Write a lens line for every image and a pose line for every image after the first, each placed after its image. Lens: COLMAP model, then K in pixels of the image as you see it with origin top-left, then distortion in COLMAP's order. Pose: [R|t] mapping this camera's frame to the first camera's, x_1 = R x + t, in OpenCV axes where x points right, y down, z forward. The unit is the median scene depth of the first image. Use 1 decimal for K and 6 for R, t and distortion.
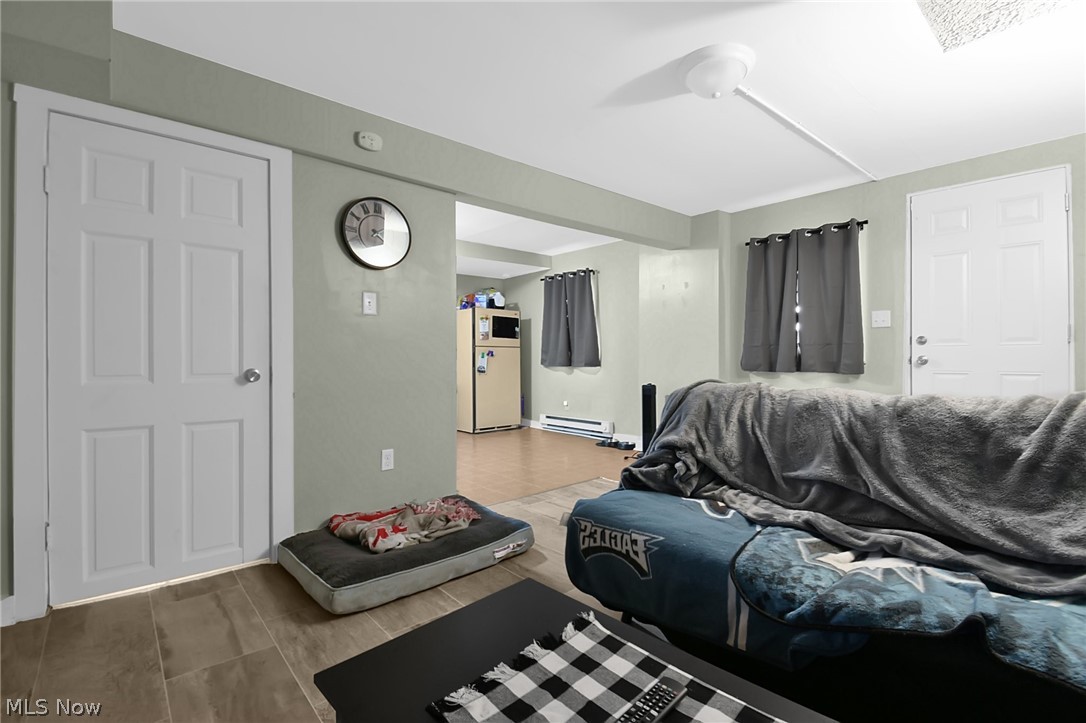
lens RADIAL K [[483.4, 0, 549.9], [0, 483.4, 356.2], [0, 0, 1]] dist [0.027069, -0.029419]
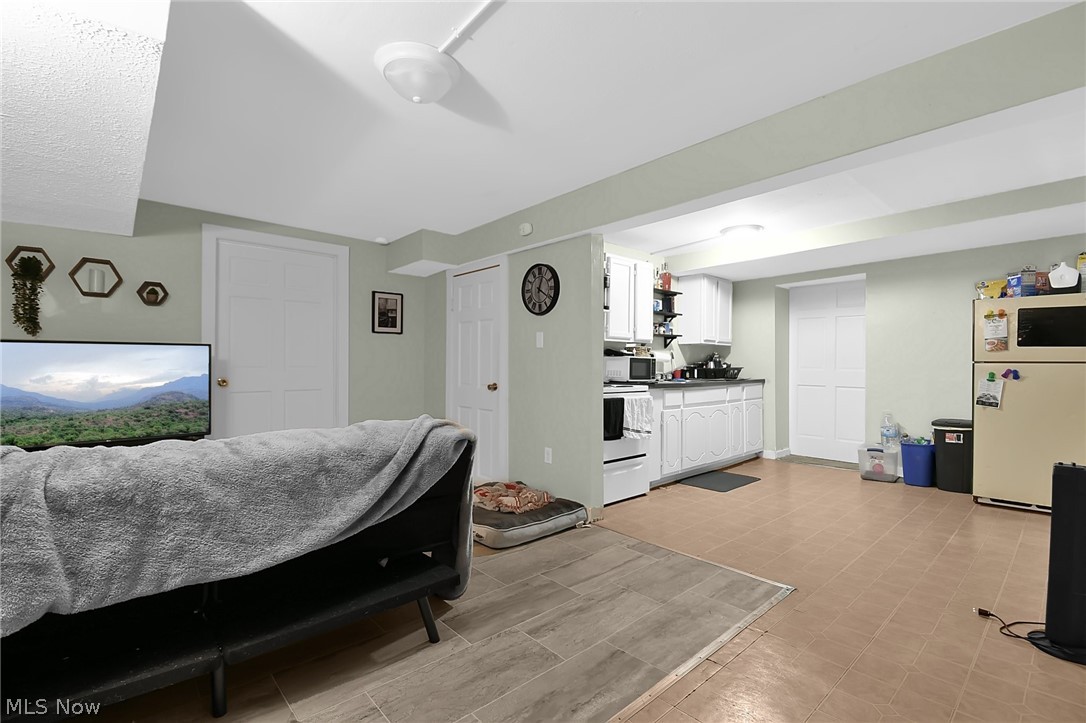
lens RADIAL K [[483.4, 0, 549.9], [0, 483.4, 356.2], [0, 0, 1]] dist [0.027069, -0.029419]
pose [[0.030507, -0.014096, -0.999435, 0.448433], [-0.001739, 0.999898, -0.014155, -0.018347], [0.999533, 0.002170, 0.030480, 0.431643]]
